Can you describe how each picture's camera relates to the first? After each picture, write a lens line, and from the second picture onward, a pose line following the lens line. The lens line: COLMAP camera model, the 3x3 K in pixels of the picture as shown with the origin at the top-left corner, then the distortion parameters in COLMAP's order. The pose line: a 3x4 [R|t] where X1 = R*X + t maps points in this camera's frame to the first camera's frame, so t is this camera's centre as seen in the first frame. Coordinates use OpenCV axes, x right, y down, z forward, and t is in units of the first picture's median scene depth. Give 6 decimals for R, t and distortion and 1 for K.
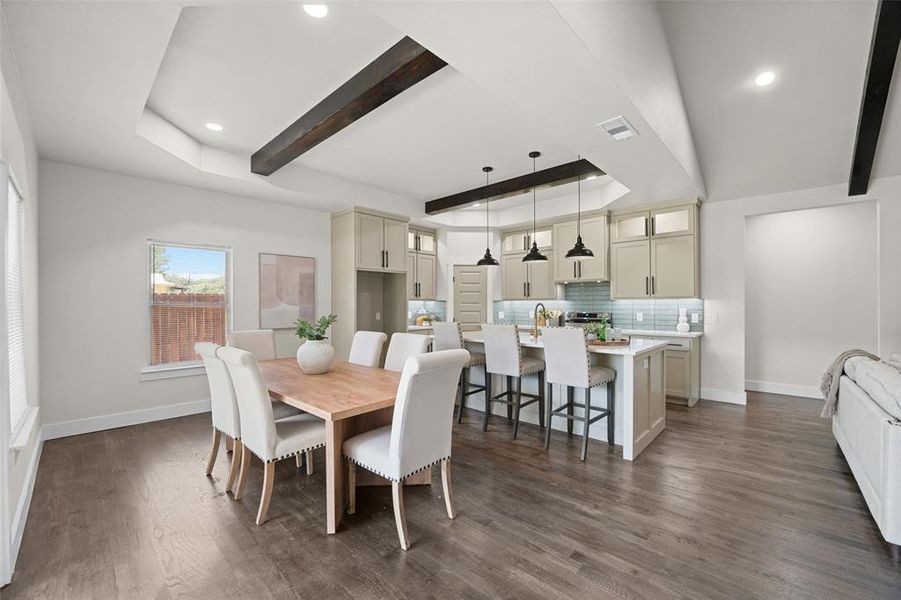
lens RADIAL K [[363.8, 0, 444.2], [0, 363.8, 303.2], [0, 0, 1]] dist [-0.023162, 0.000160]
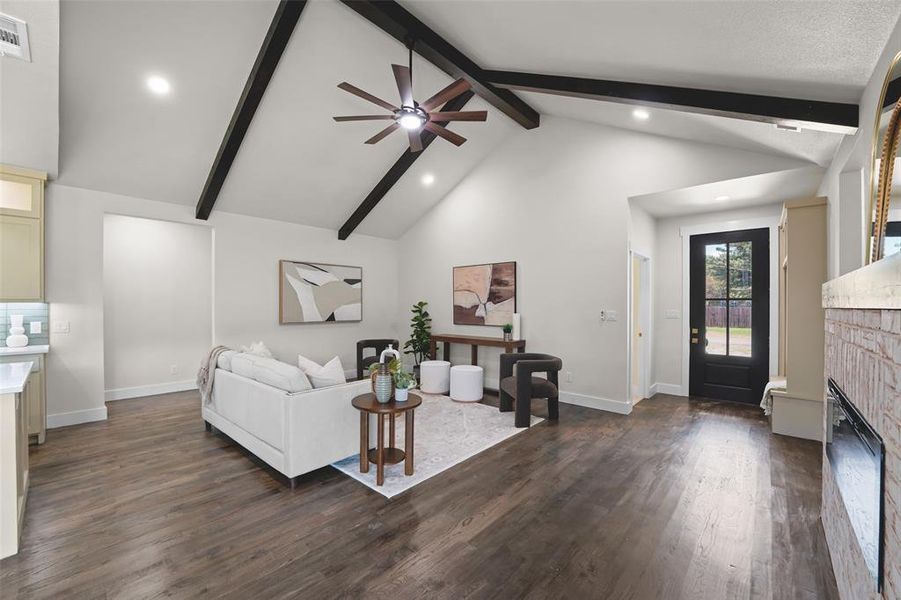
lens RADIAL K [[363.8, 0, 444.2], [0, 363.8, 303.2], [0, 0, 1]] dist [-0.023162, 0.000160]
pose [[-0.024158, 0.005368, 0.999694, -0.108629], [-0.003142, 0.999980, -0.005445, -0.012400], [-0.999703, -0.003272, -0.024141, 0.200121]]
